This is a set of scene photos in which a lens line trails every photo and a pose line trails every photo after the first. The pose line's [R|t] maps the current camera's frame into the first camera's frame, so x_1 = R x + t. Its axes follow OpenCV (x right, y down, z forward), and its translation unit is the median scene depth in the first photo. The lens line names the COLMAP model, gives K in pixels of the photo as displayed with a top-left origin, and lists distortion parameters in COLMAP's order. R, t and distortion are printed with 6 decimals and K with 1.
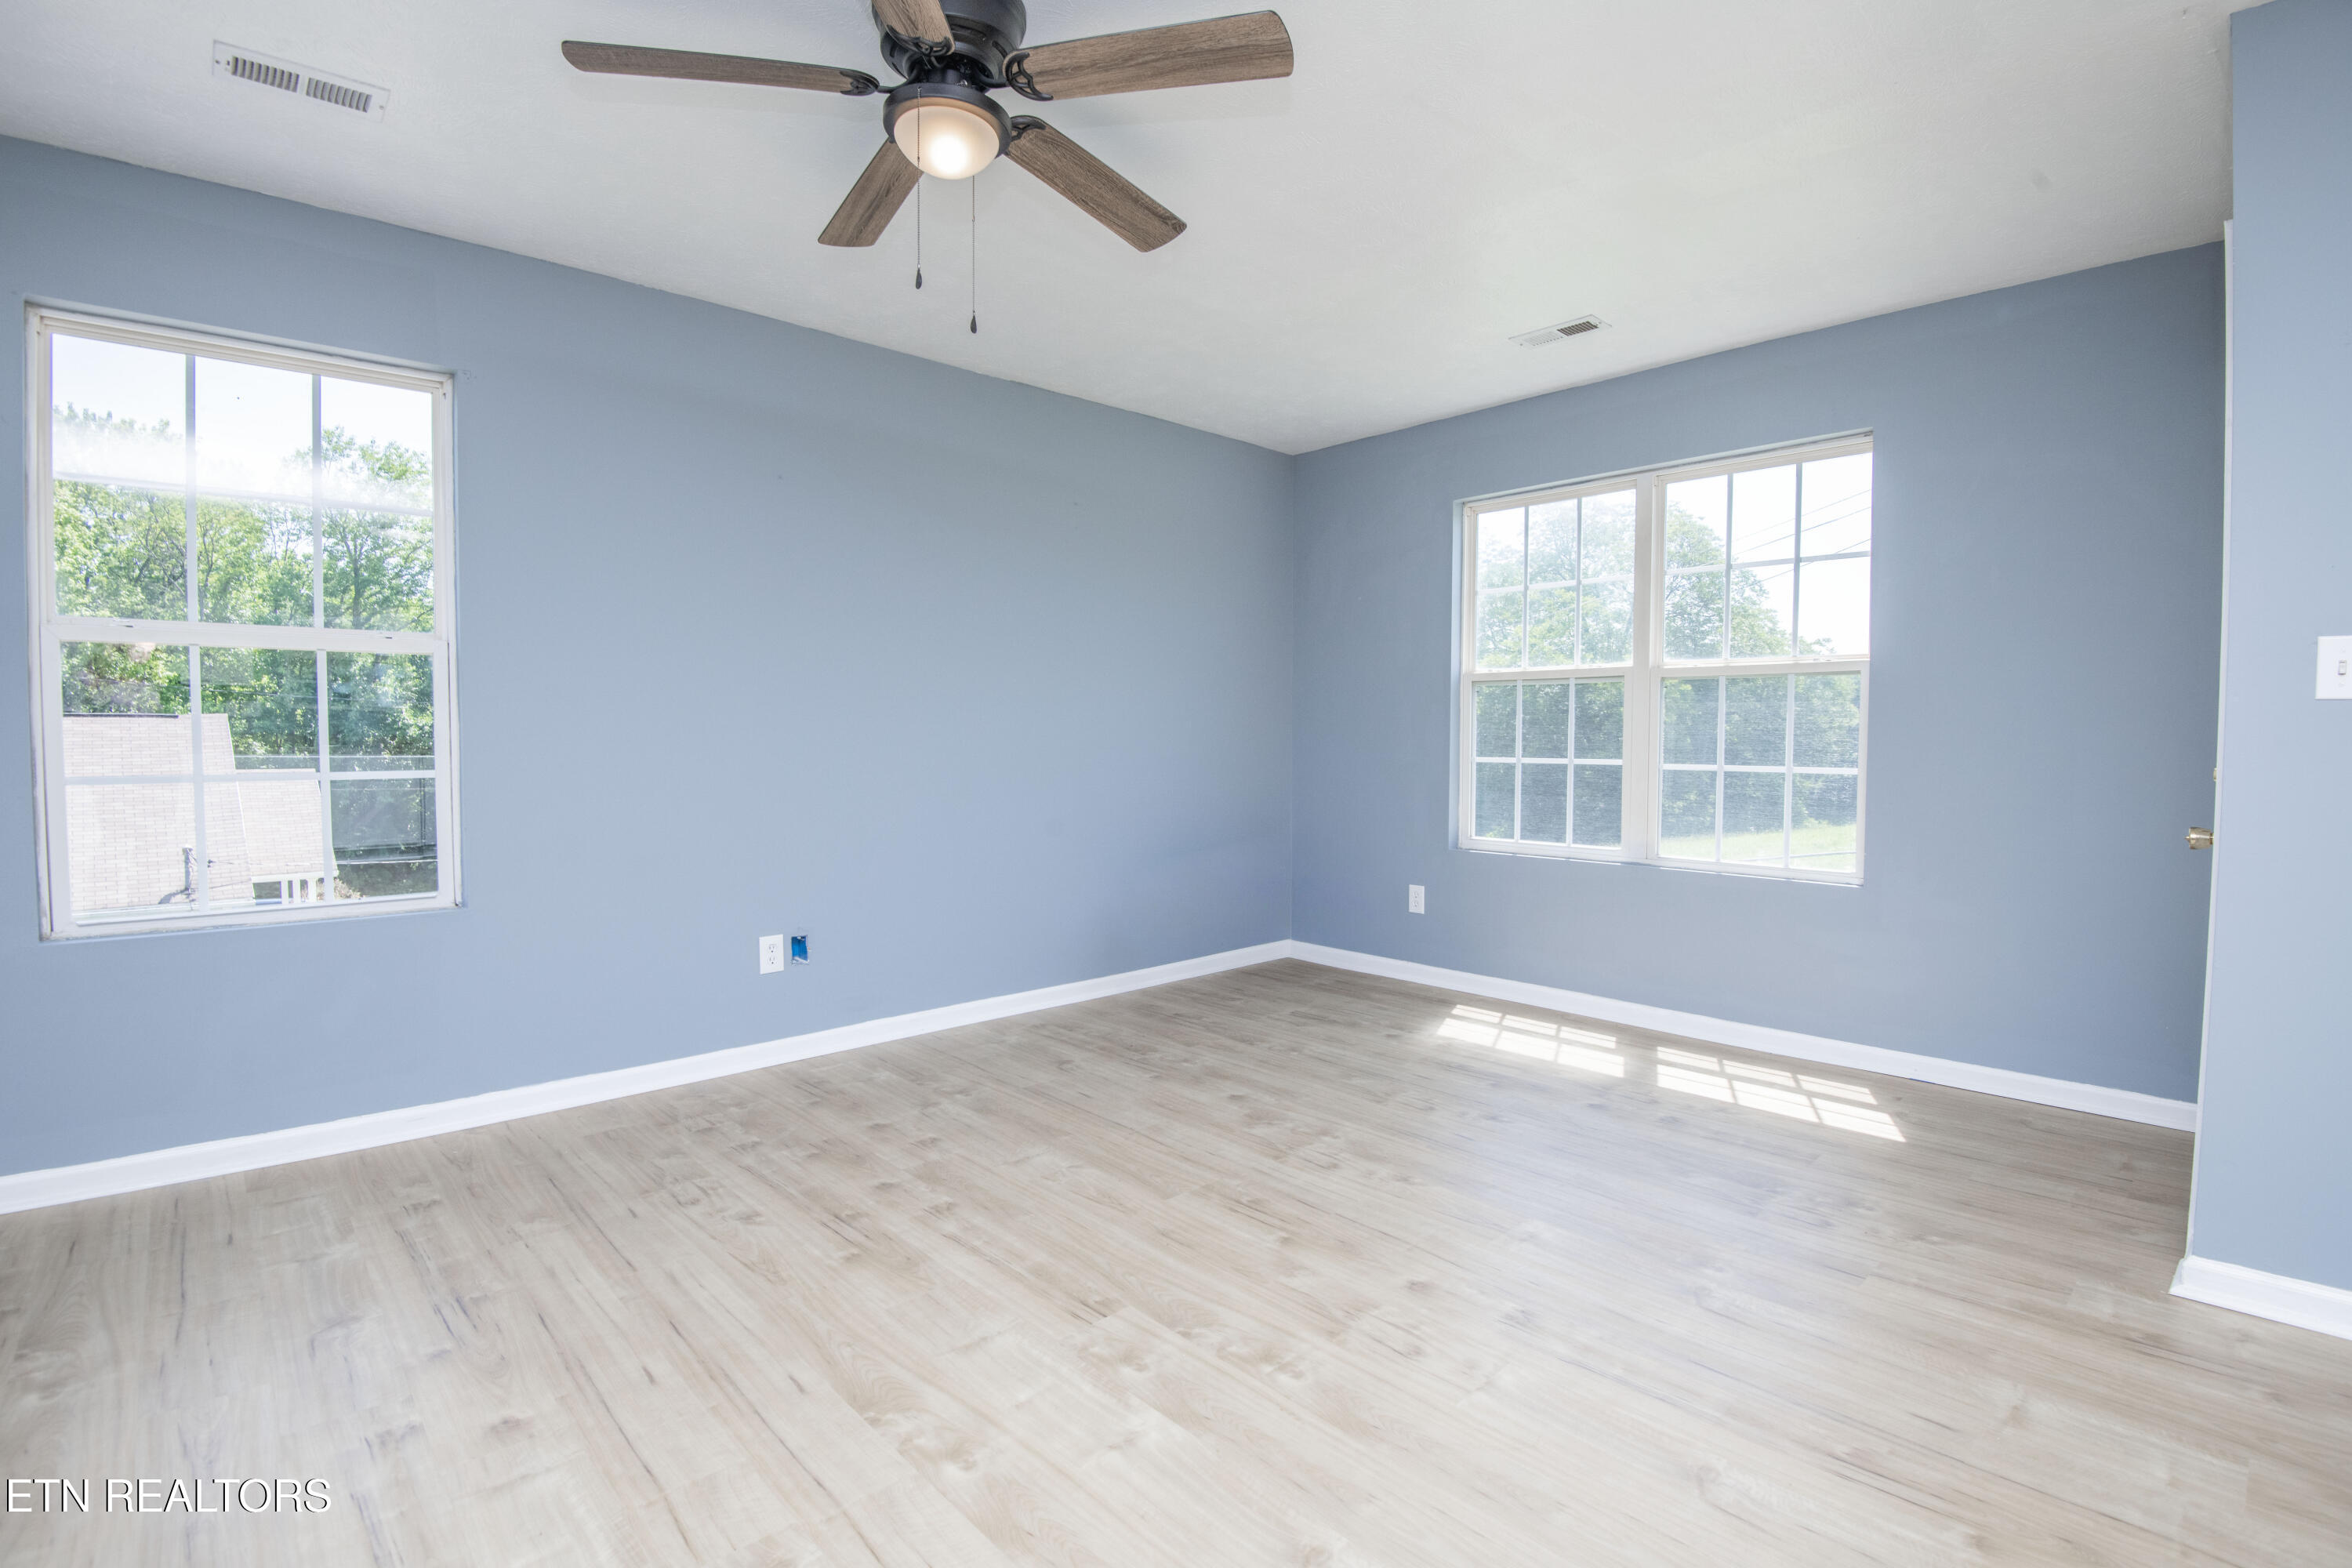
lens RADIAL K [[1075.7, 0, 1197.4], [0, 1075.7, 787.7], [0, 0, 1]] dist [-0.036366, -0.005764]
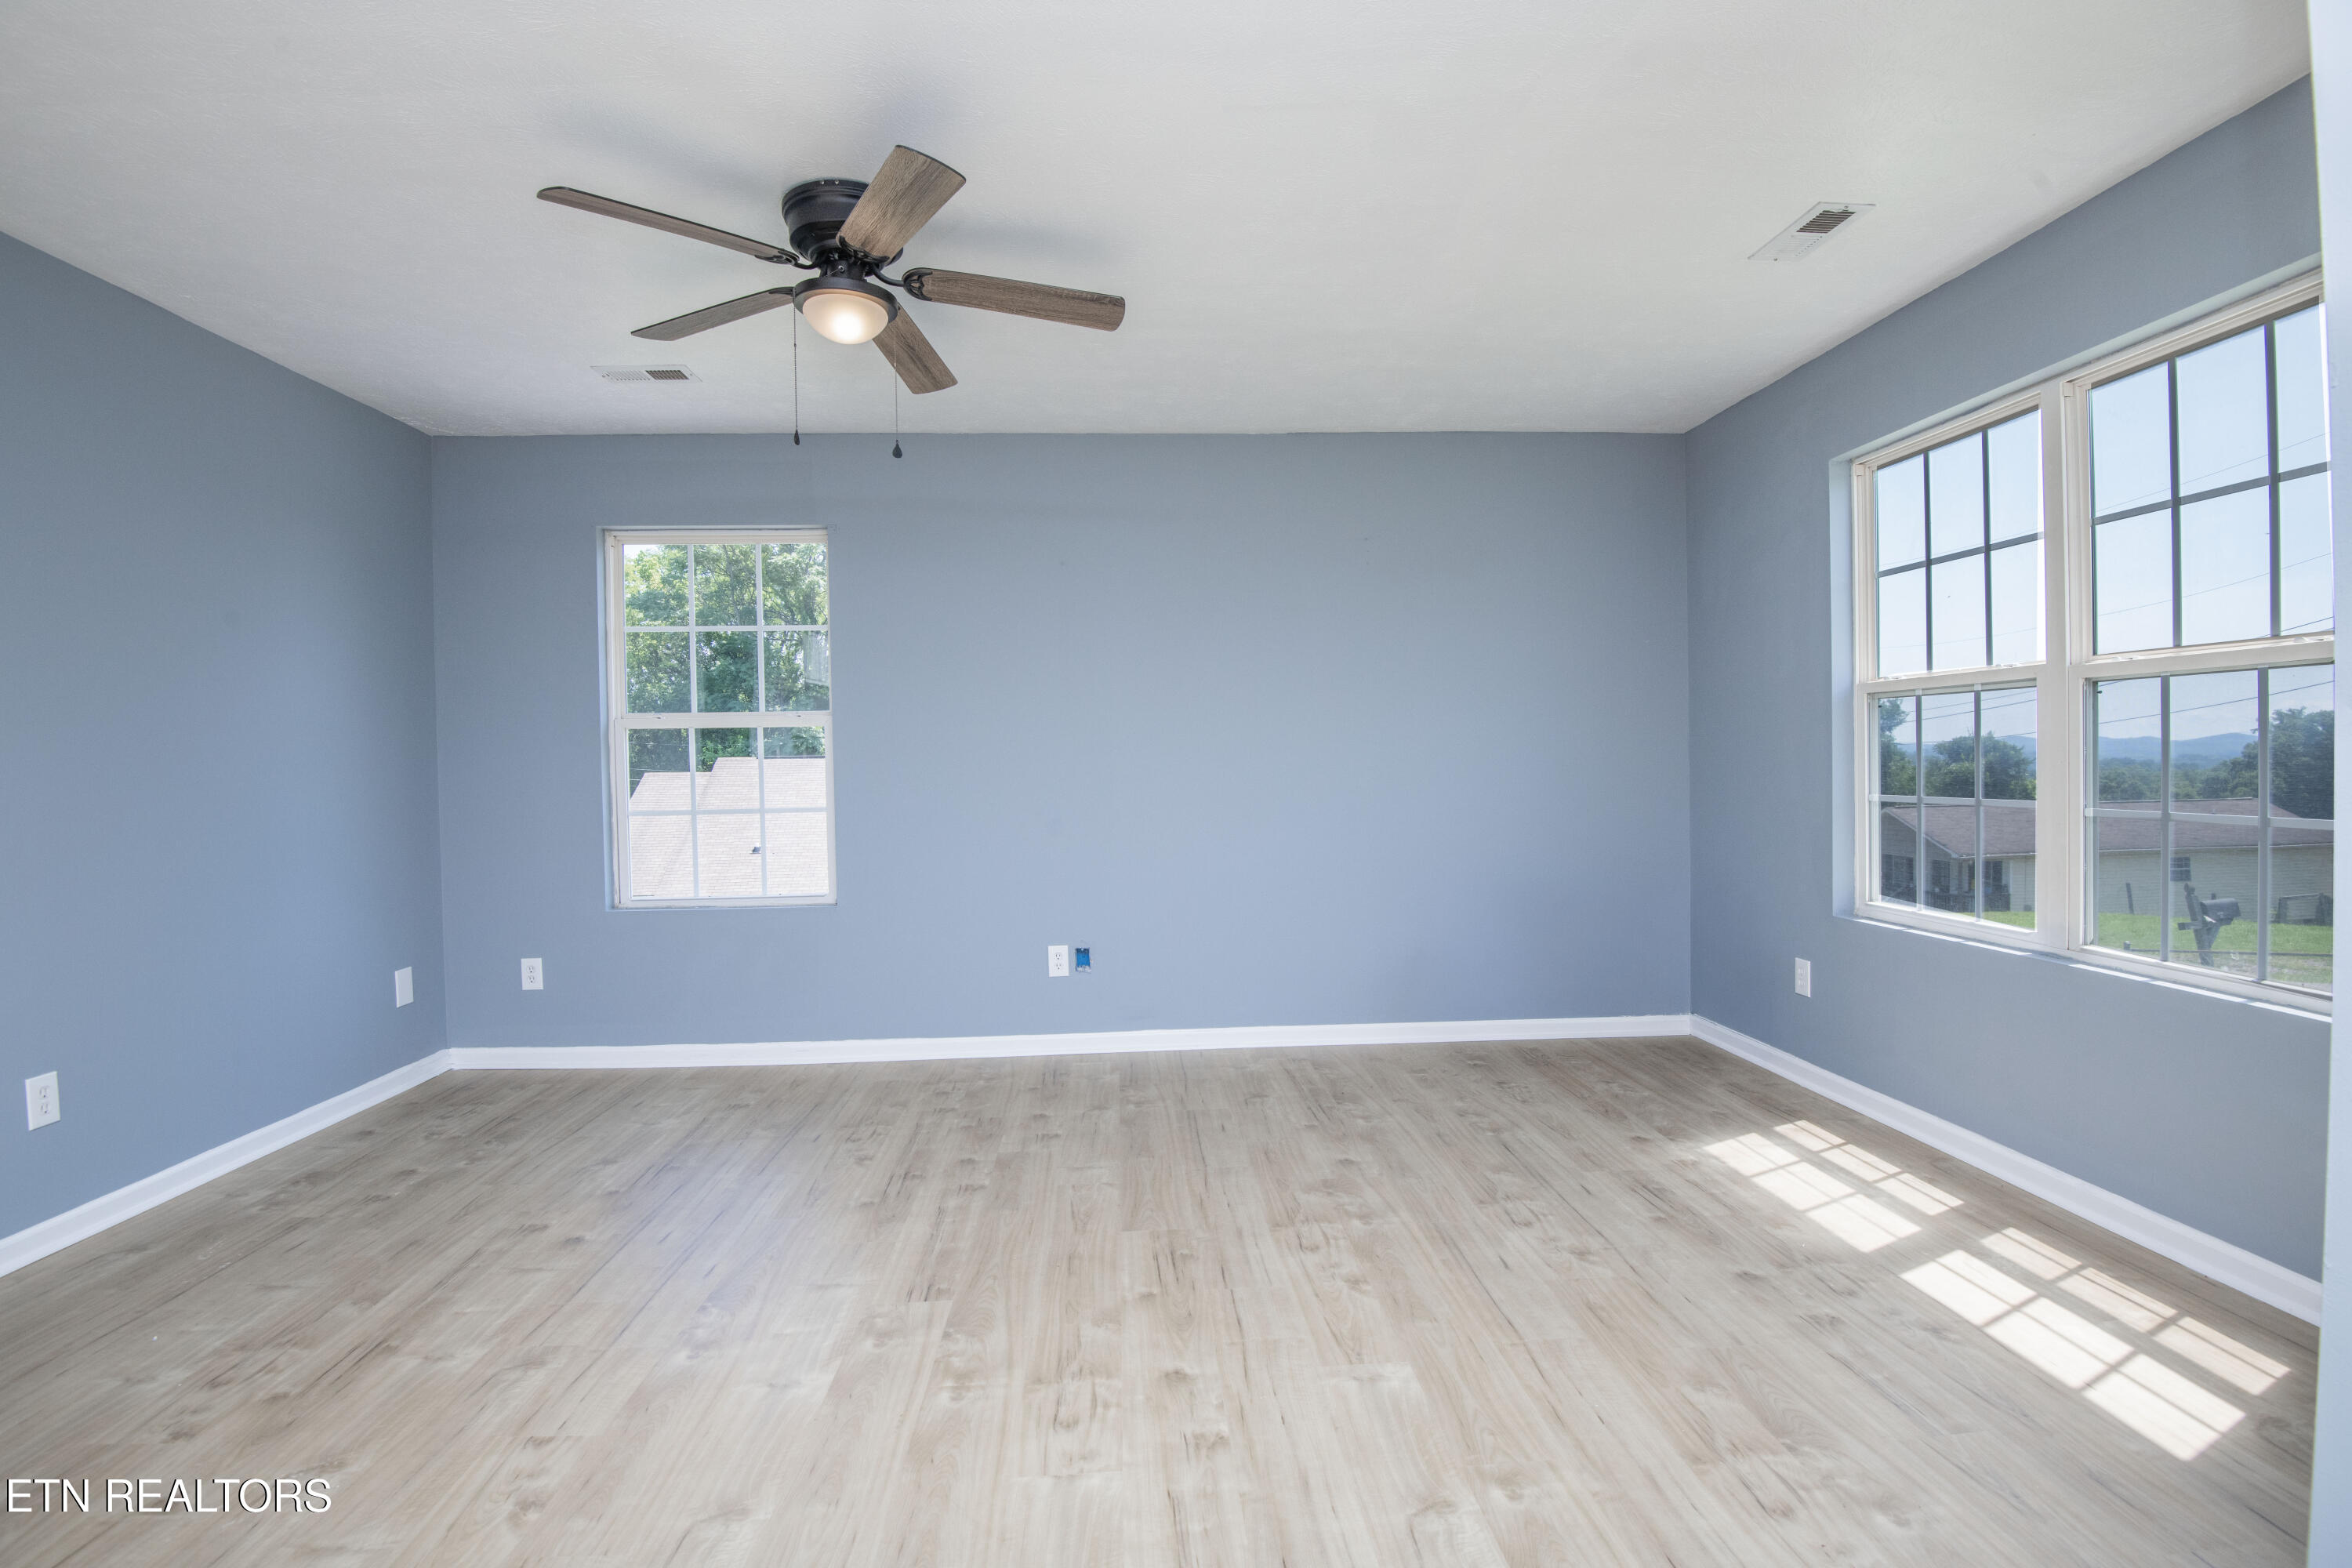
lens RADIAL K [[1075.7, 0, 1168.9], [0, 1075.7, 764.4], [0, 0, 1]] dist [-0.036366, -0.005764]
pose [[0.782098, -0.008478, -0.623098, 0.506120], [-0.018684, 0.999139, -0.037046, -0.022513], [0.622875, 0.040615, 0.781266, 0.156176]]
